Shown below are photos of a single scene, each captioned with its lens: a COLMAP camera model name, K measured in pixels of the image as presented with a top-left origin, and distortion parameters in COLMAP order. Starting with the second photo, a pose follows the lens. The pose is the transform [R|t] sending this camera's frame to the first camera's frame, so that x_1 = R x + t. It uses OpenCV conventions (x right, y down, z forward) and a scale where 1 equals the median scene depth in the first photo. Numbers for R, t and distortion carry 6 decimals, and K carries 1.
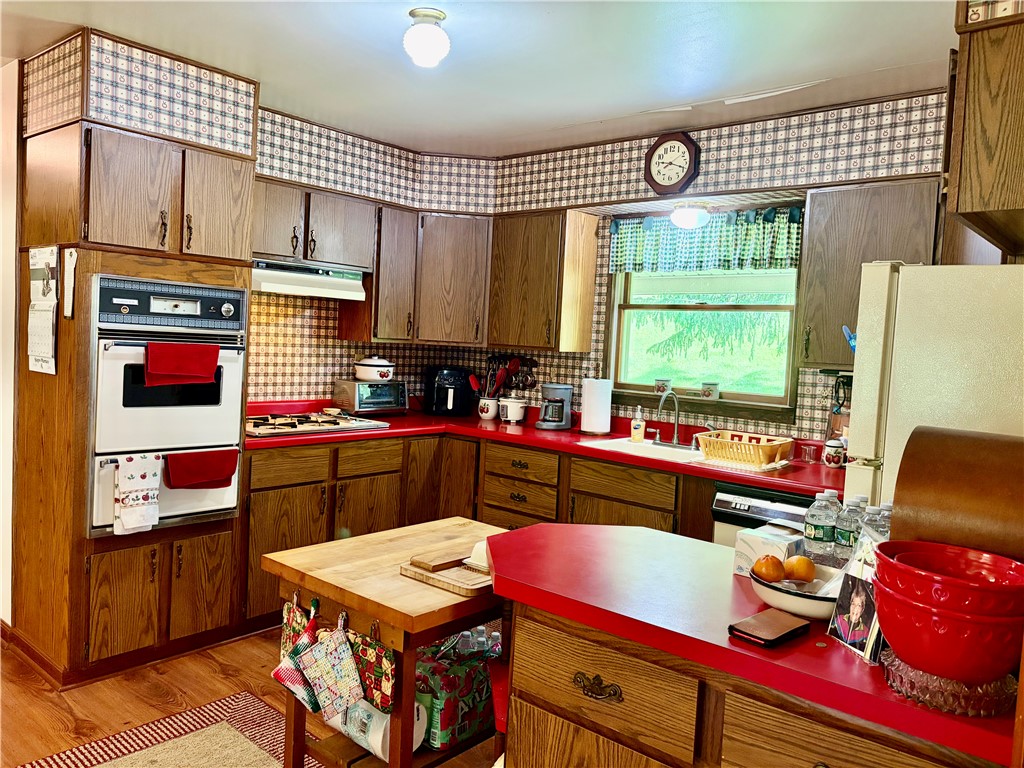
lens RADIAL K [[783.4, 0, 512.0], [0, 783.4, 384.0], [0, 0, 1]] dist [0.066928, -0.071634]
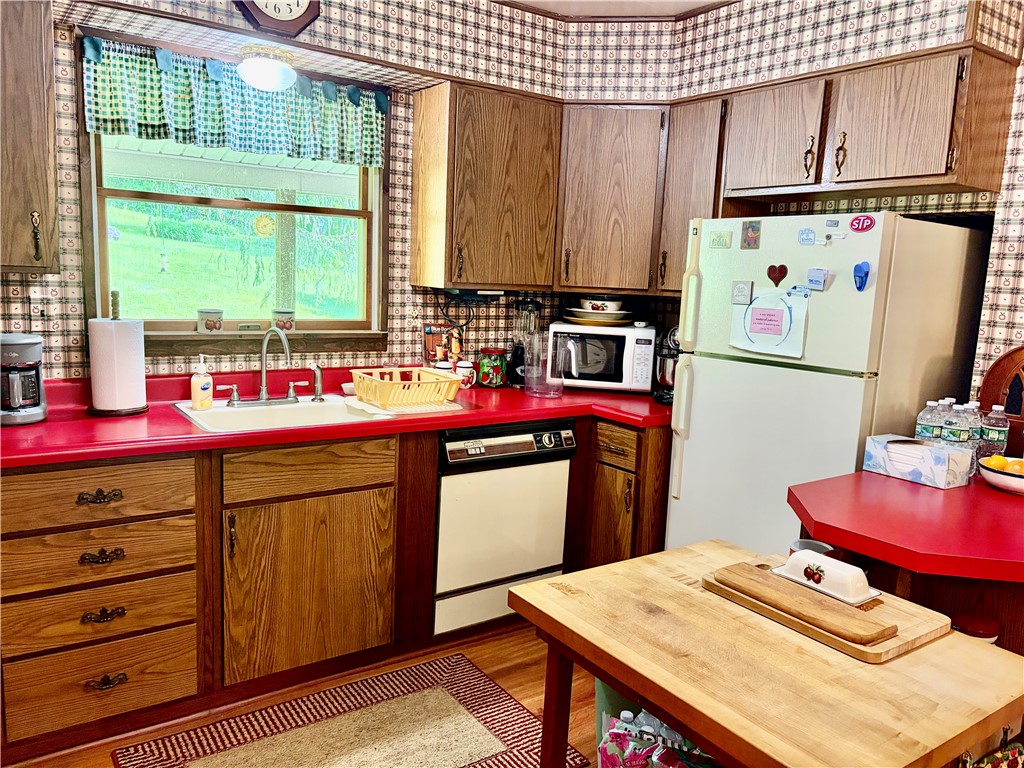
lens RADIAL K [[783.4, 0, 512.0], [0, 783.4, 384.0], [0, 0, 1]] dist [0.066928, -0.071634]
pose [[0.237797, -0.176924, 0.955066, -0.414670], [0.026568, 0.984088, 0.175685, -0.057161], [-0.970951, -0.016404, 0.238714, 0.592737]]
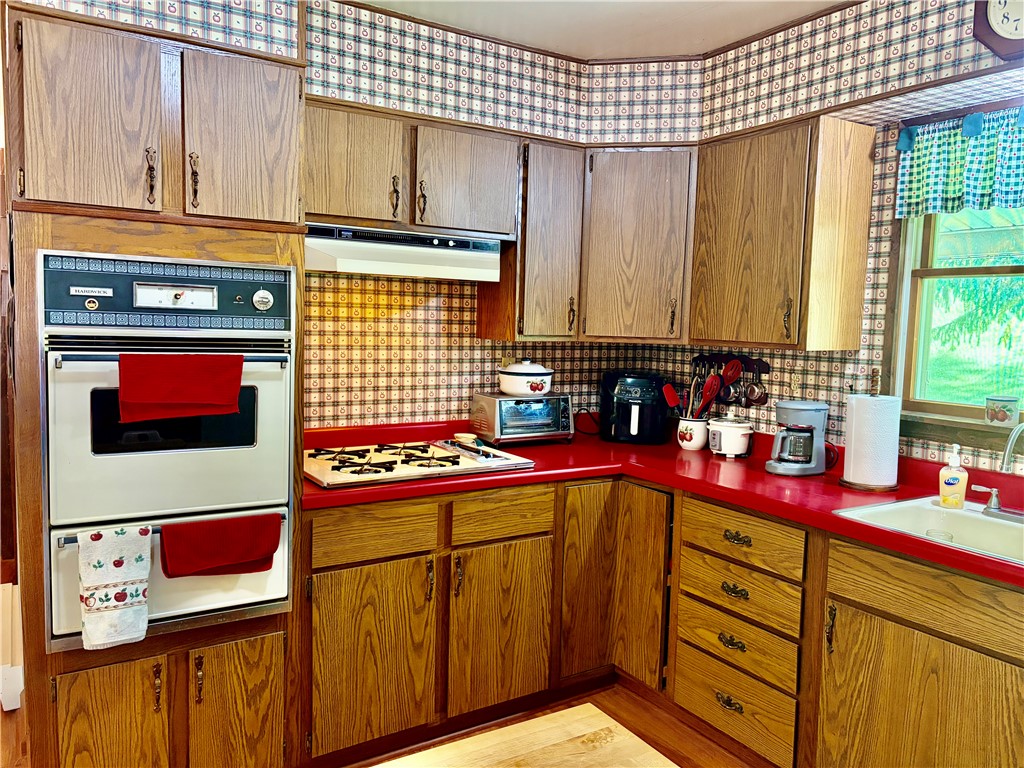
lens RADIAL K [[774.0, 0, 512.0], [0, 774.0, 384.0], [0, 0, 1]] dist [0.056683, -0.057271]
pose [[0.956324, -0.001092, -0.292306, 0.019435], [0.005511, 0.999883, 0.014294, -0.026340], [0.292256, -0.015281, 0.956218, 0.359721]]
